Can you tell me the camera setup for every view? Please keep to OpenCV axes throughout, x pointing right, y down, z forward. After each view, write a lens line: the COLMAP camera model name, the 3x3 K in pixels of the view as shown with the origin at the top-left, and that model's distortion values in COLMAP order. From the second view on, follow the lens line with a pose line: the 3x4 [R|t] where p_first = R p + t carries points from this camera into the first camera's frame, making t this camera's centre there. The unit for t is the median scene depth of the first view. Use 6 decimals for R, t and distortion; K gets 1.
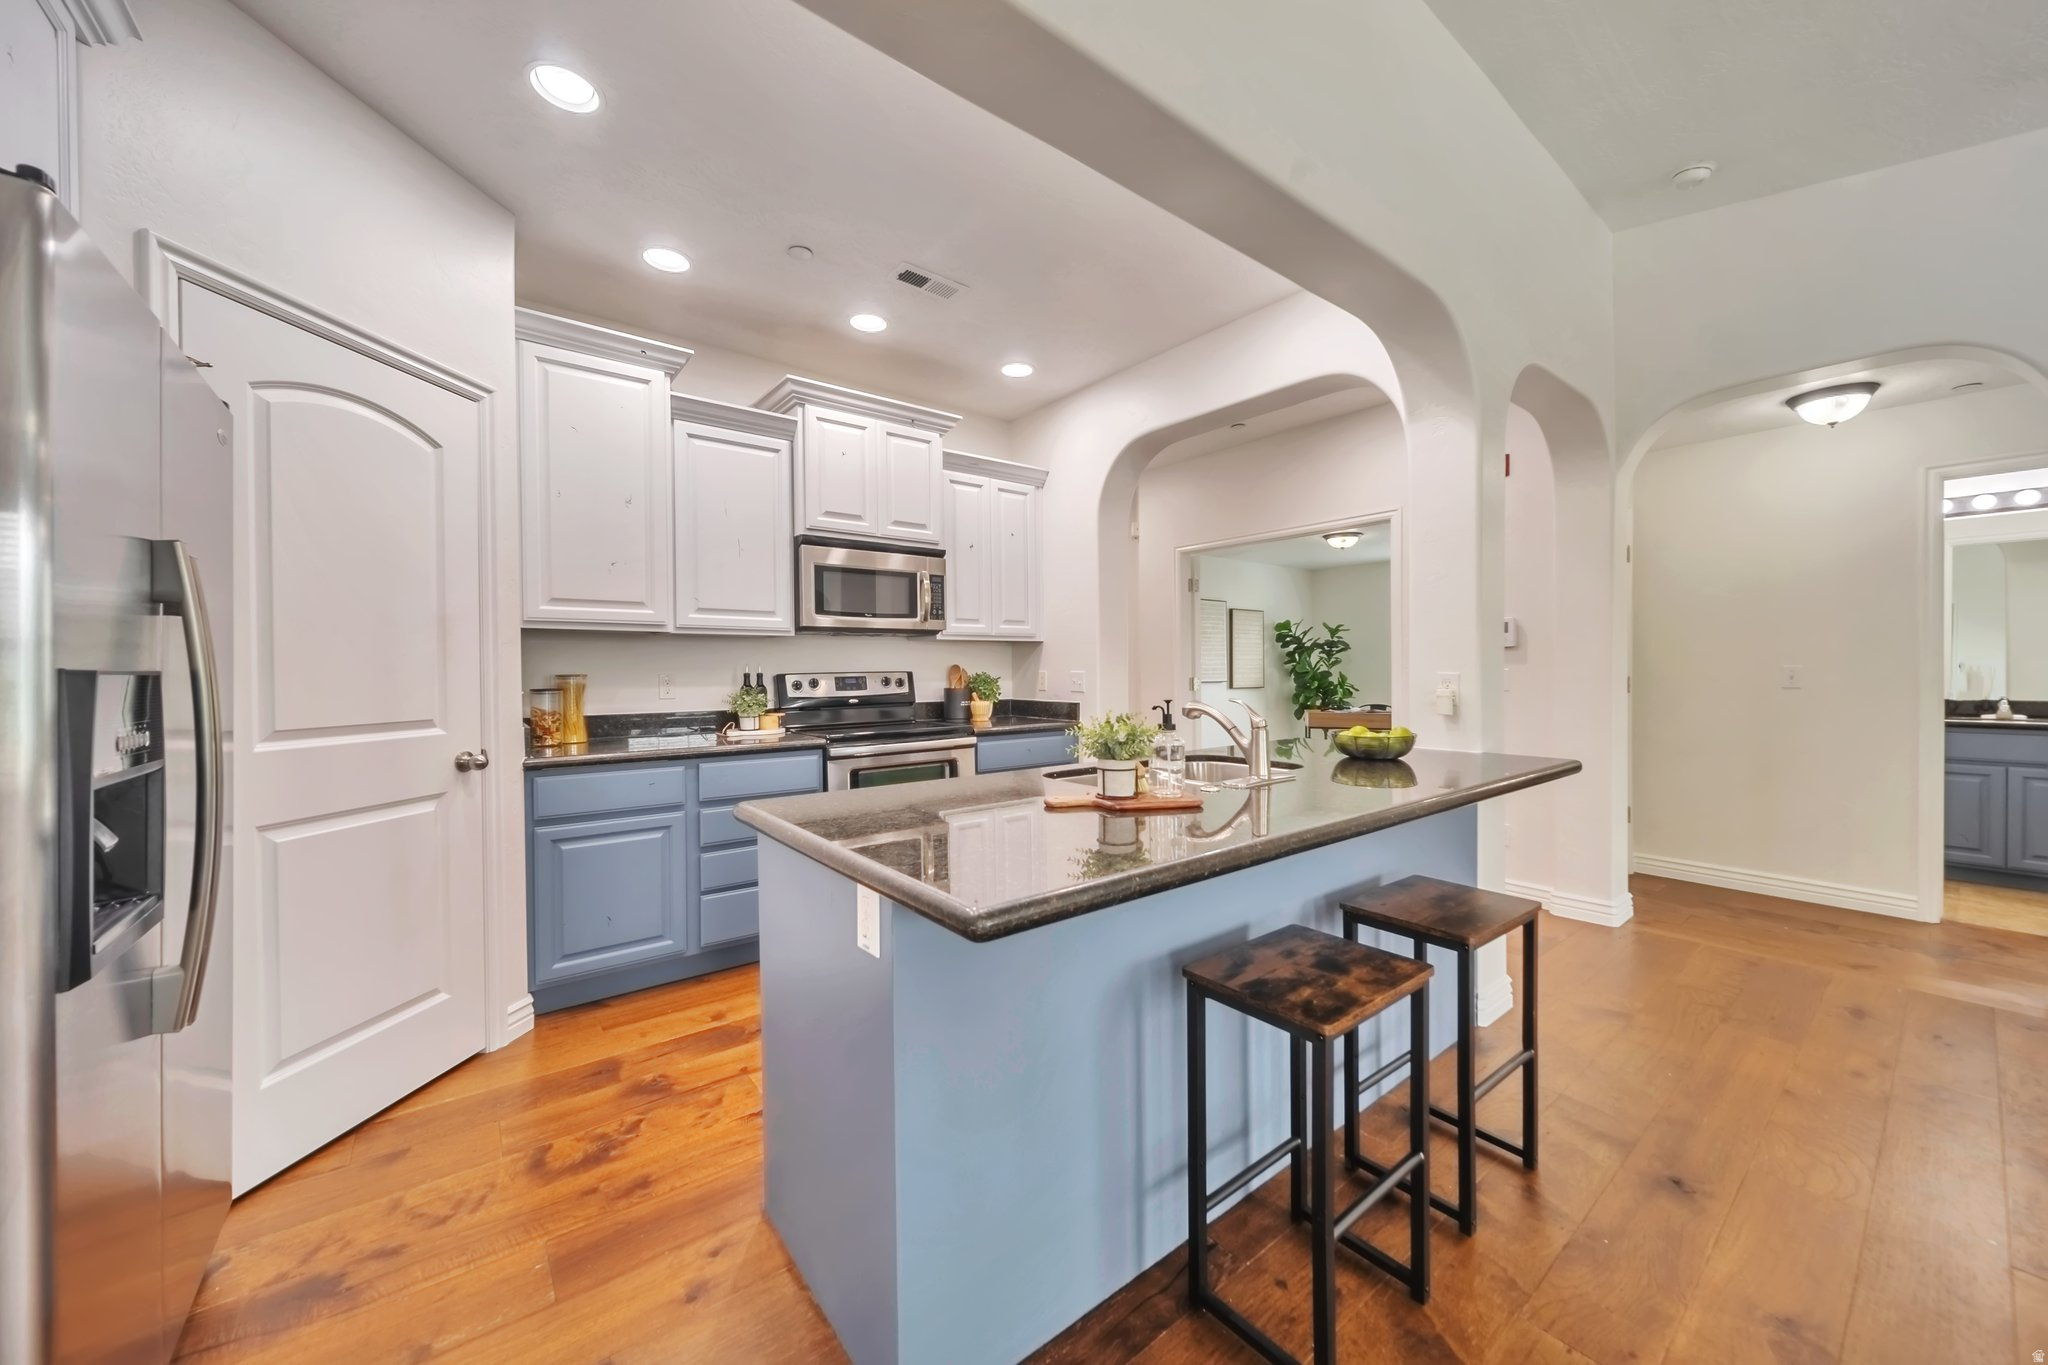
lens RADIAL K [[731.2, 0, 1017.3], [0, 731.2, 677.8], [0, 0, 1]] dist [0.001108, -0.000124]
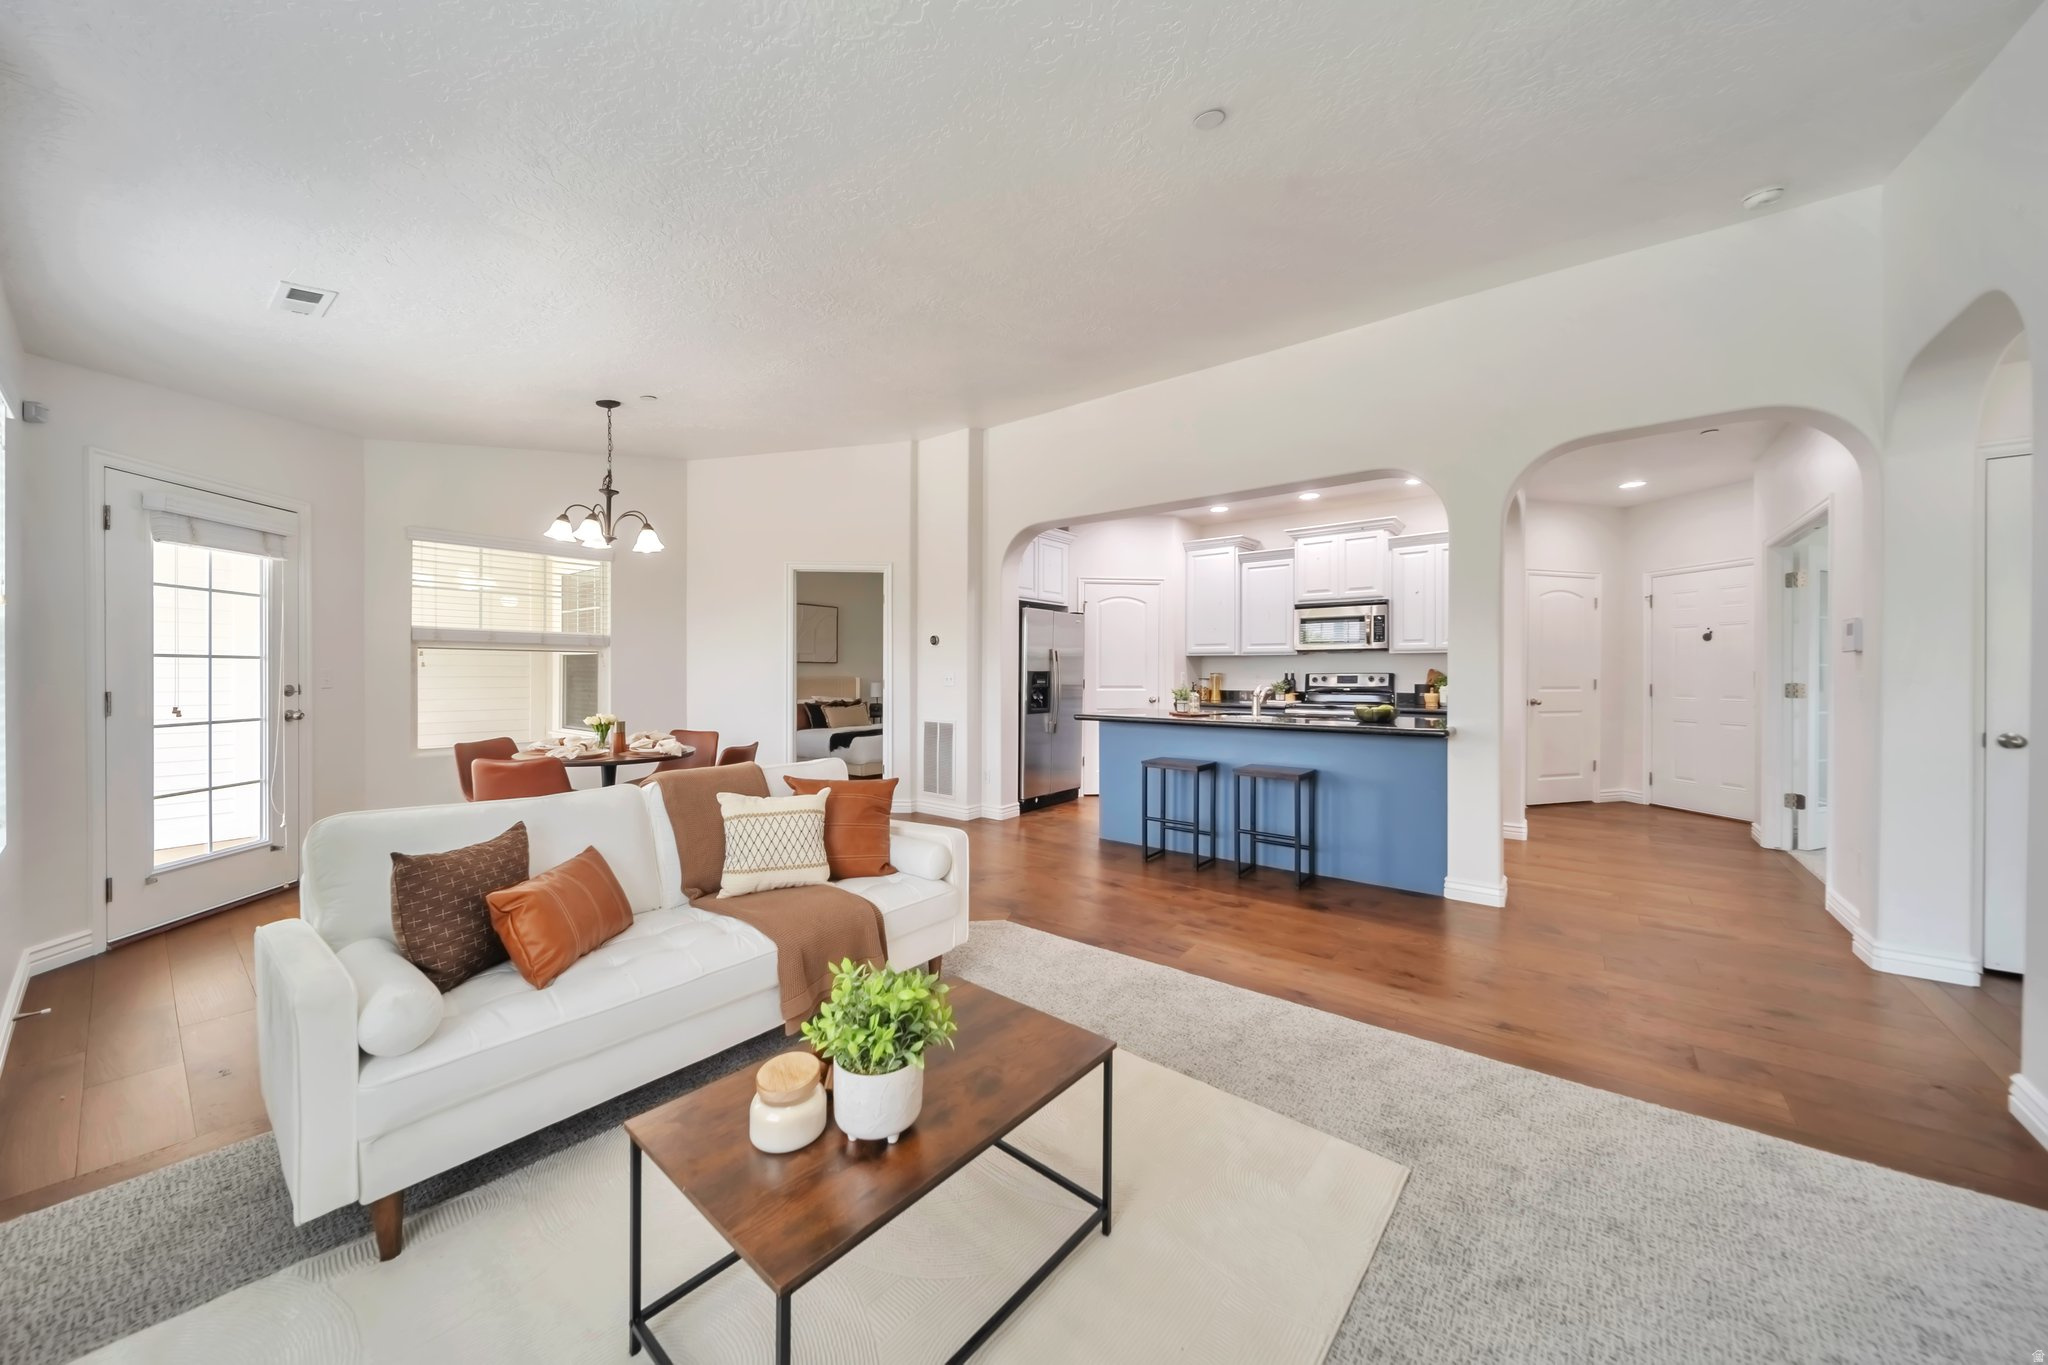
lens RADIAL K [[705.6, 0, 1013.1], [0, 705.6, 680.3], [0, 0, 1]] dist [0.003369, -0.000810]
pose [[0.238568, 0.019533, -0.970929, 1.406782], [-0.014013, 0.999763, 0.016670, -0.008792], [0.971025, 0.009629, 0.238785, -0.216888]]
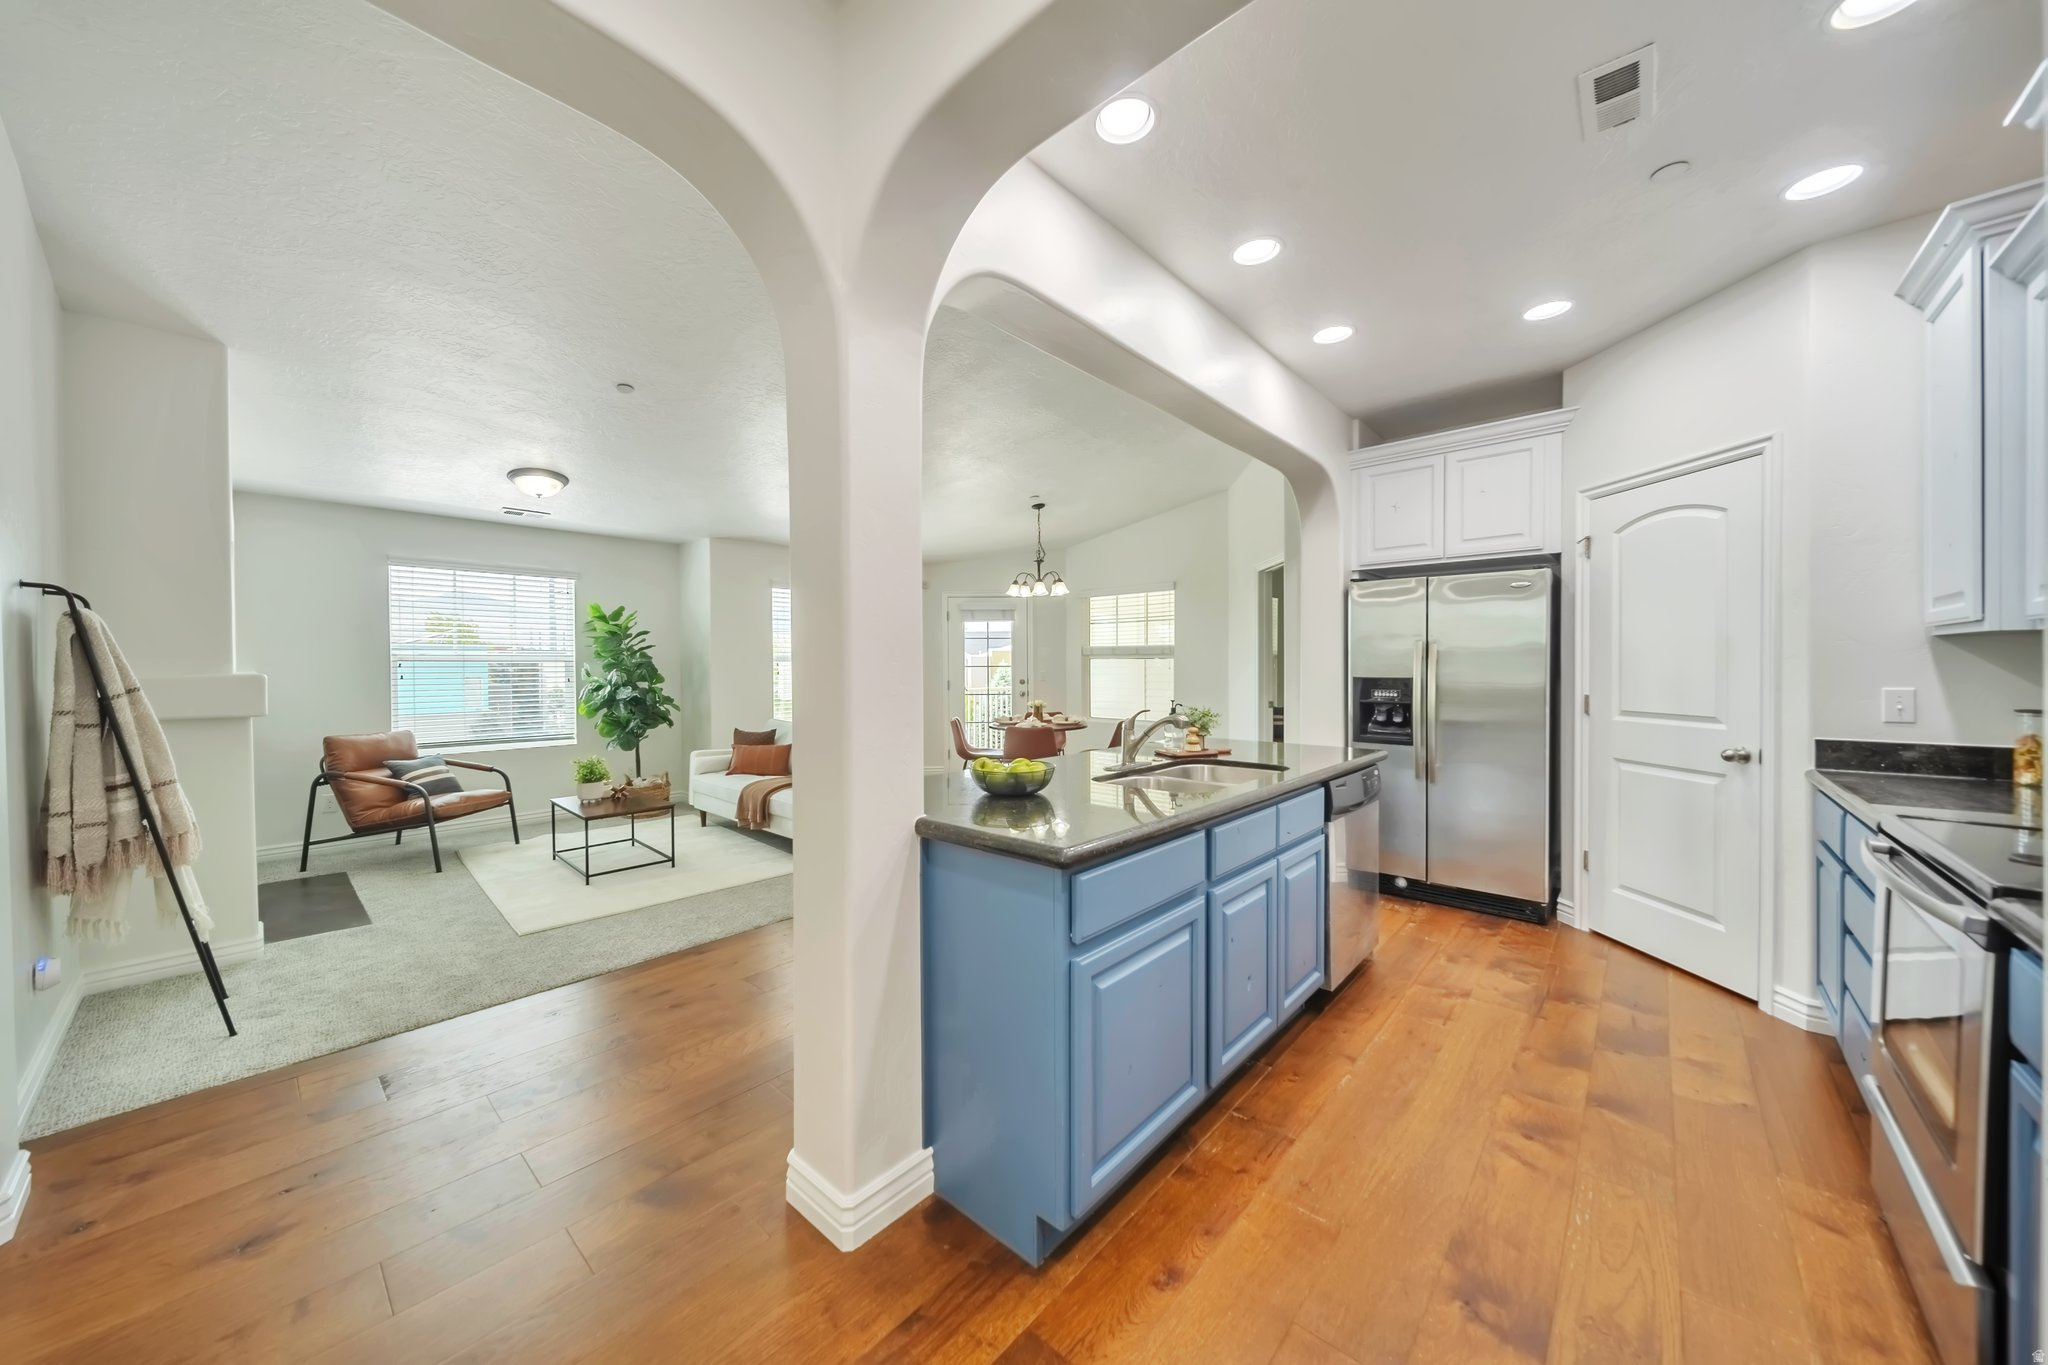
lens RADIAL K [[705.6, 0, 1022.2], [0, 705.6, 672.2], [0, 0, 1]] dist [0.003369, -0.000810]
pose [[-0.983353, 0.013201, -0.181228, 0.449715], [0.009516, 0.999730, 0.021187, -0.040191], [0.181458, 0.019110, -0.983213, 1.315030]]
